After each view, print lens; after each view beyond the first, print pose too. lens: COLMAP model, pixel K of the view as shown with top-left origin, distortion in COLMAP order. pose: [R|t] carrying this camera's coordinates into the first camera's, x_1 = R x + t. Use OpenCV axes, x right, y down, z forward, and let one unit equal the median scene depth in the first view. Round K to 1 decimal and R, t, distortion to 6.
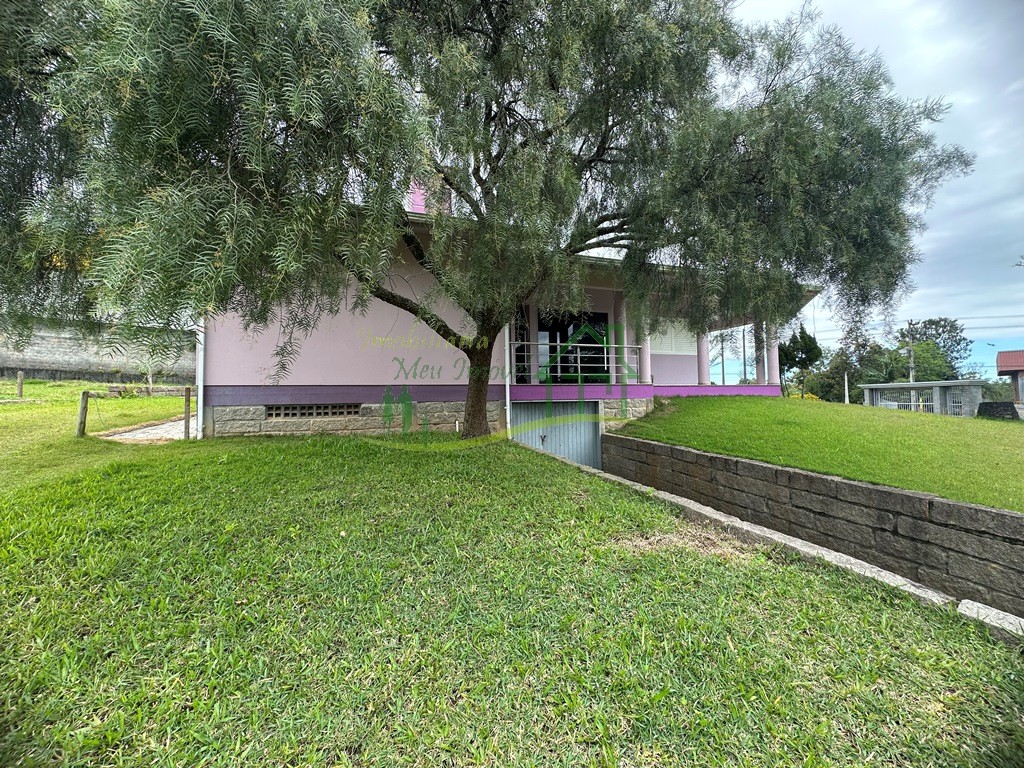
lens RADIAL K [[405.5, 0, 516.8], [0, 405.5, 382.2], [0, 0, 1]] dist [0.000465, 0.000989]
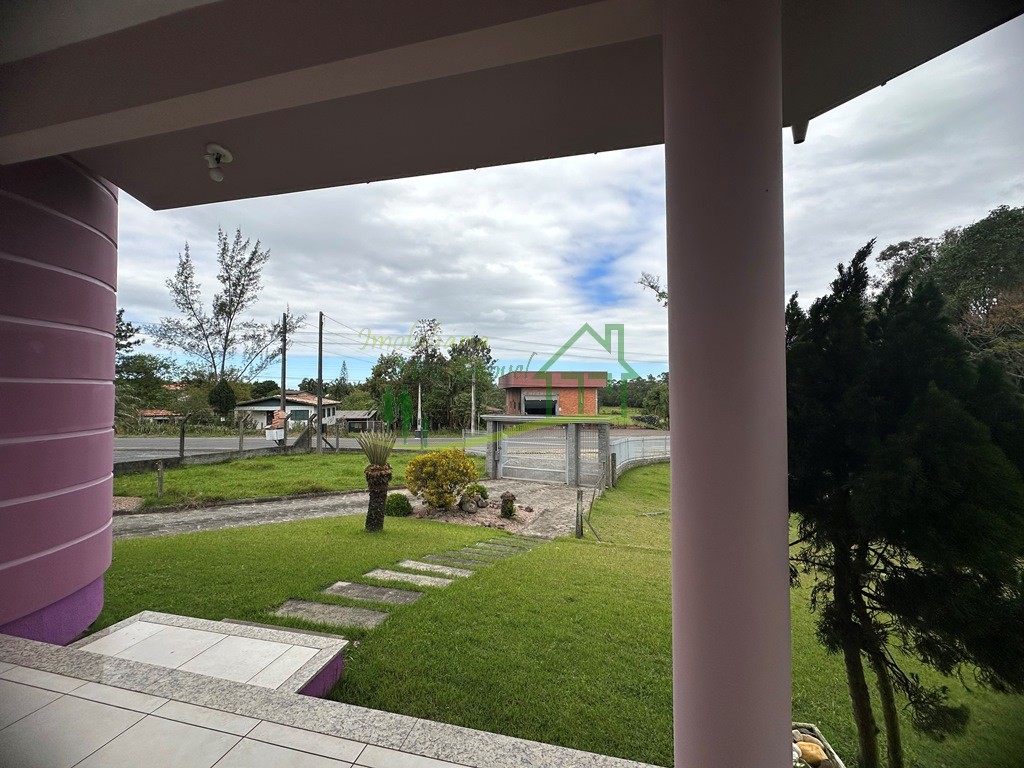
lens RADIAL K [[405.5, 0, 509.7], [0, 405.5, 381.8], [0, 0, 1]] dist [0.000465, 0.000989]
pose [[0.556674, 0.038474, 0.829840, 1.060783], [-0.043414, 0.998909, -0.017190, -0.140540], [-0.829596, -0.026458, 0.557737, 2.095531]]
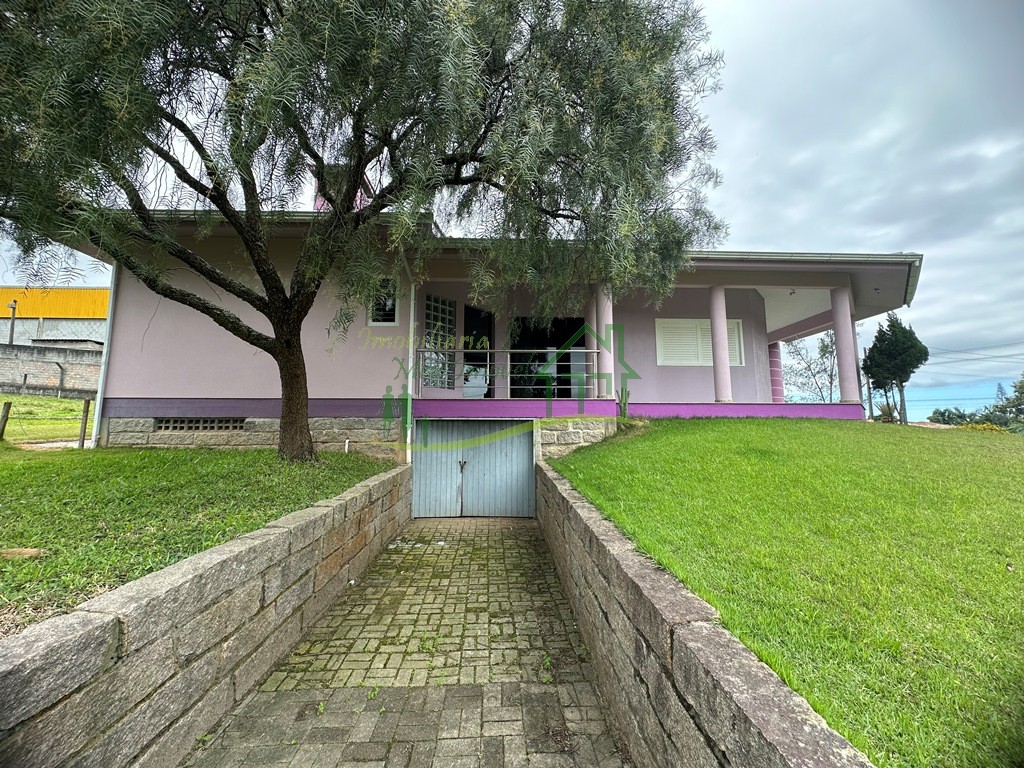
lens RADIAL K [[405.5, 0, 515.3], [0, 405.5, 384.0], [0, 0, 1]] dist [0.000465, 0.000989]
pose [[0.952666, -0.021970, -0.303225, 0.505322], [-0.001349, 0.997070, -0.076479, 0.045555], [0.304017, 0.073268, 0.949845, 0.287021]]
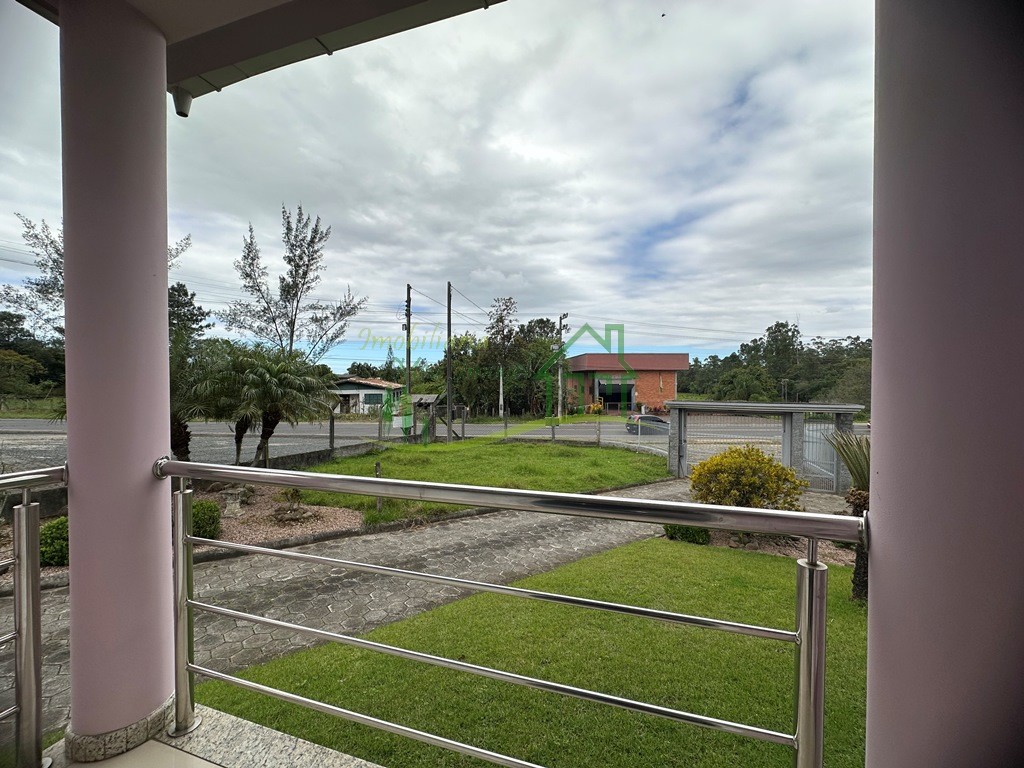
lens RADIAL K [[405.5, 0, 510.9], [0, 405.5, 390.5], [0, 0, 1]] dist [0.000465, 0.000989]
pose [[0.616886, -0.010416, 0.786984, 0.945939], [-0.042583, 0.998006, 0.046588, -0.091021], [-0.785900, -0.062252, 0.615212, 2.956980]]
